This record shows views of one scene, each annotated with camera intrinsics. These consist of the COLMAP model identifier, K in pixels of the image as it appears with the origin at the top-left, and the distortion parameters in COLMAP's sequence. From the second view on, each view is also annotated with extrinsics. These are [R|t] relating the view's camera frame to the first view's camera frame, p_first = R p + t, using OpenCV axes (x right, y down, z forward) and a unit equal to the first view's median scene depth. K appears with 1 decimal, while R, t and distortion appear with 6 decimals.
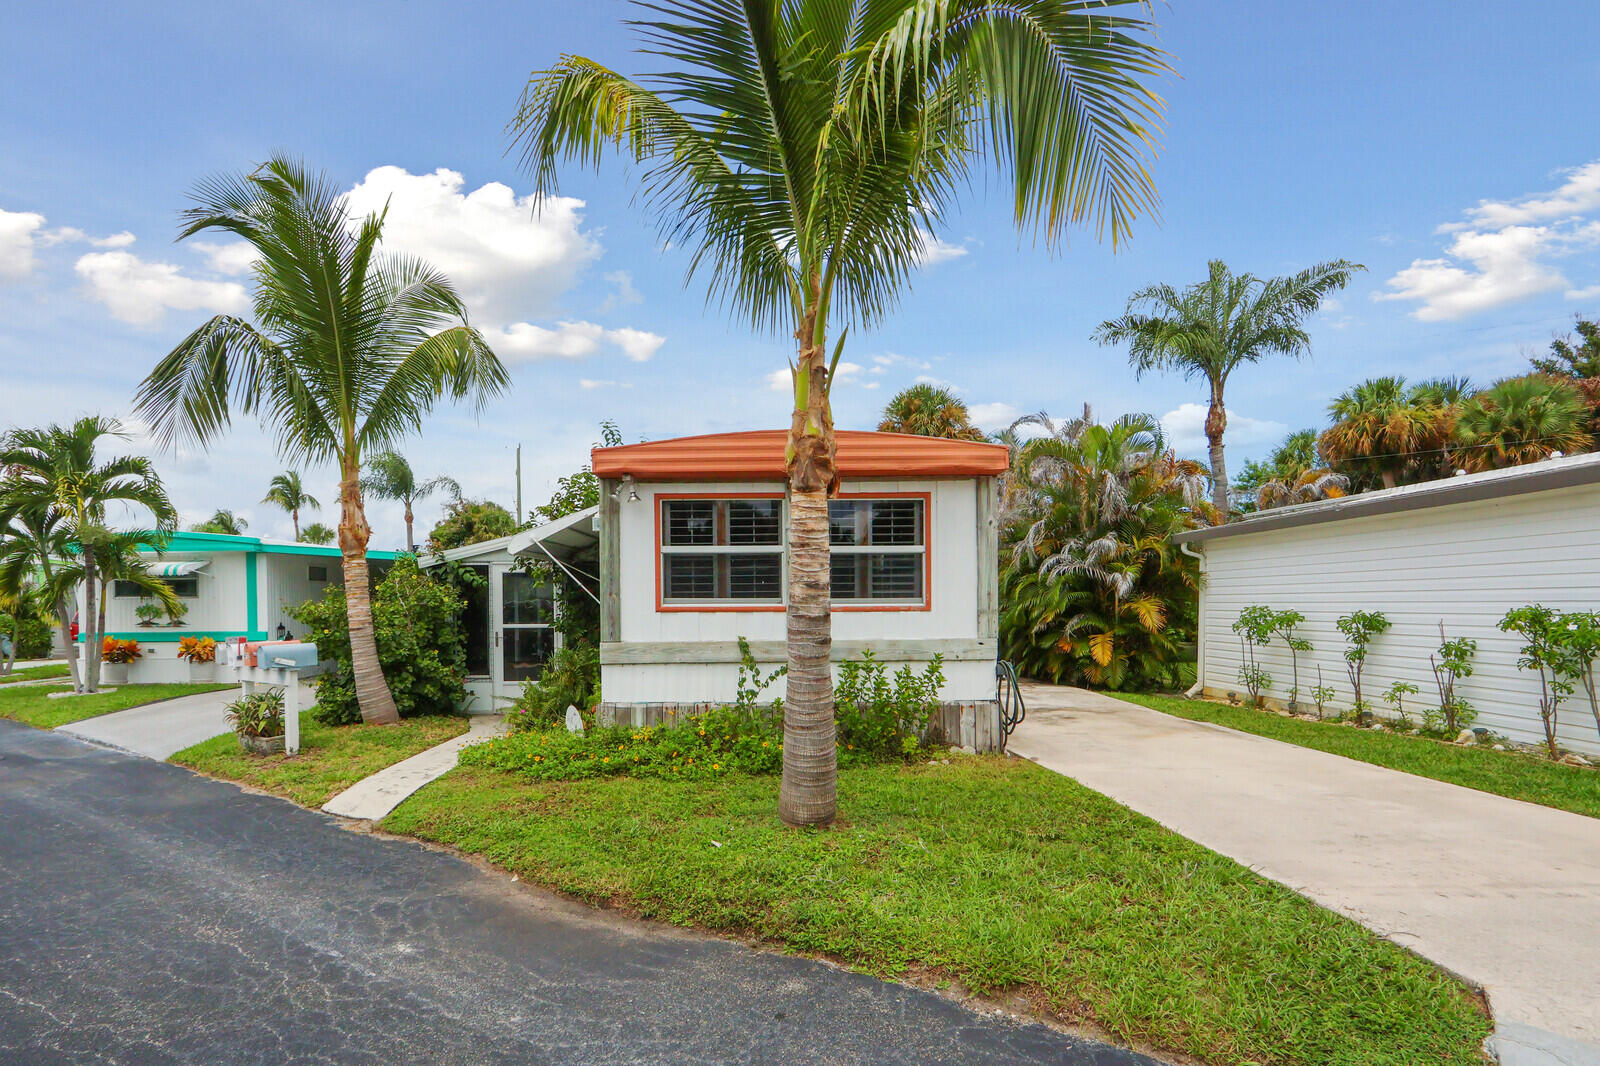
lens RADIAL K [[799.2, 0, 798.9], [0, 799.2, 568.3], [0, 0, 1]] dist [-0.000781, -0.000260]
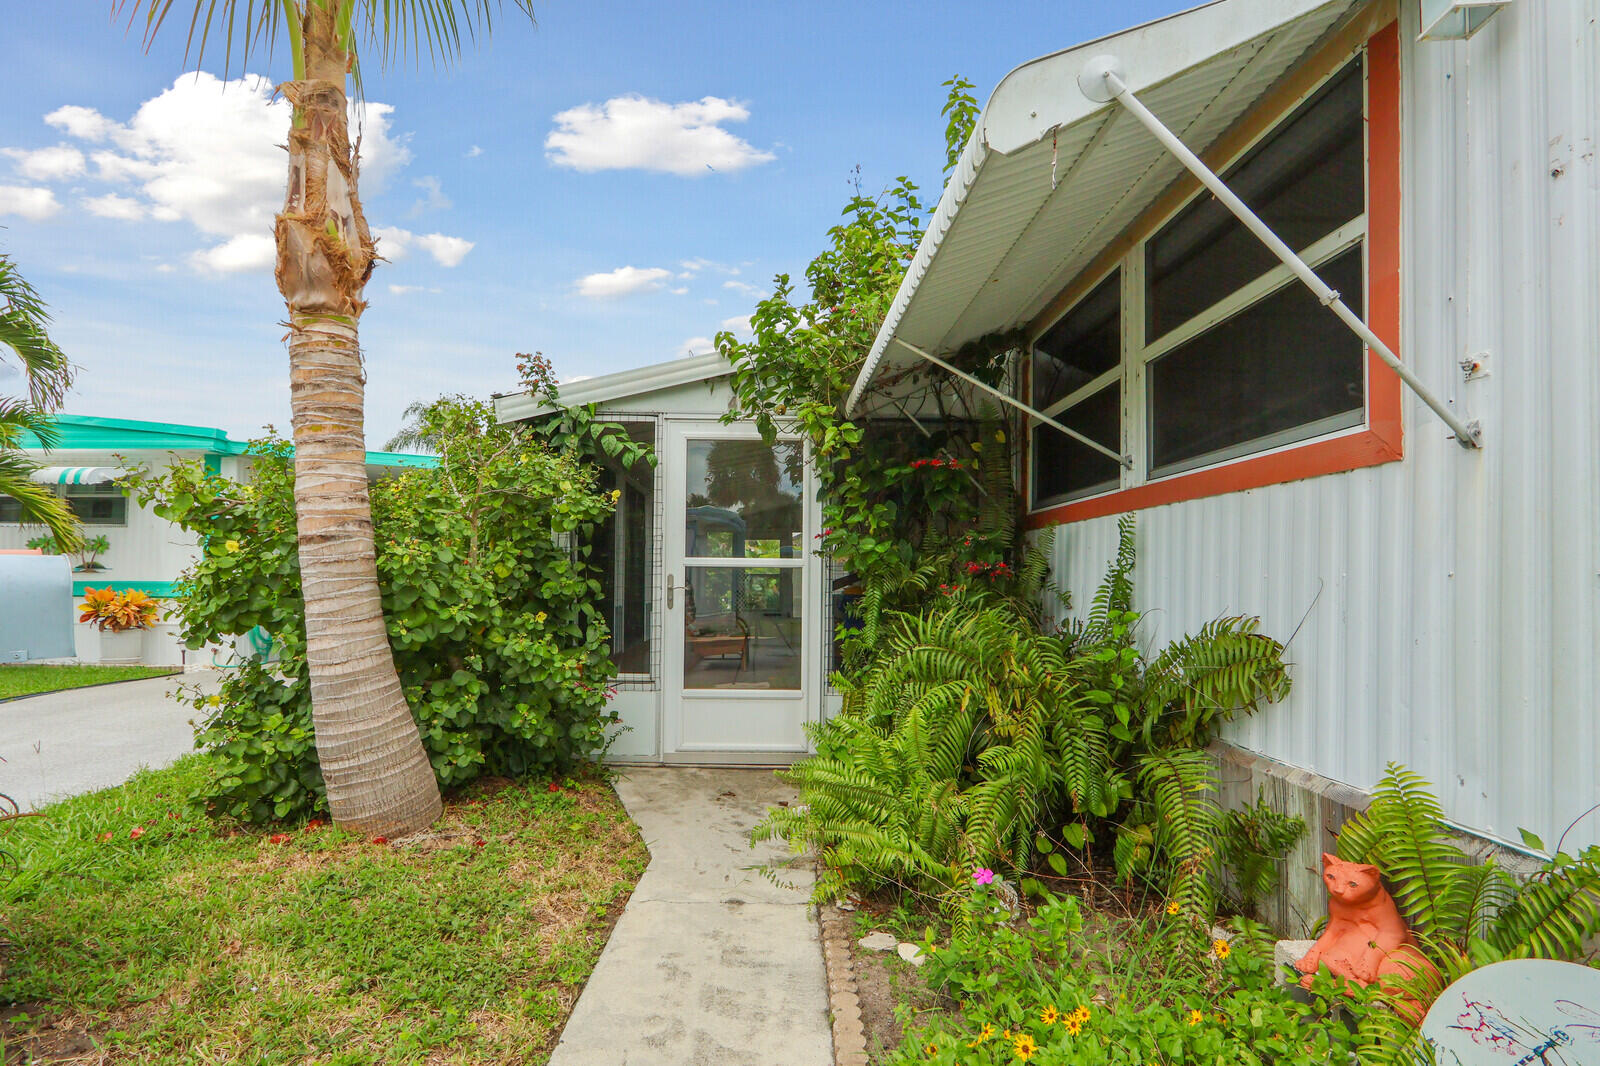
lens RADIAL K [[737.1, 0, 800.0], [0, 737.1, 533.0], [0, 0, 1]] dist [-0.002265, -0.000397]
pose [[0.999760, 0.018677, -0.011420, -0.323532], [-0.018996, 0.999412, -0.028533, 0.071288], [0.010880, 0.028743, 0.999528, 0.639480]]
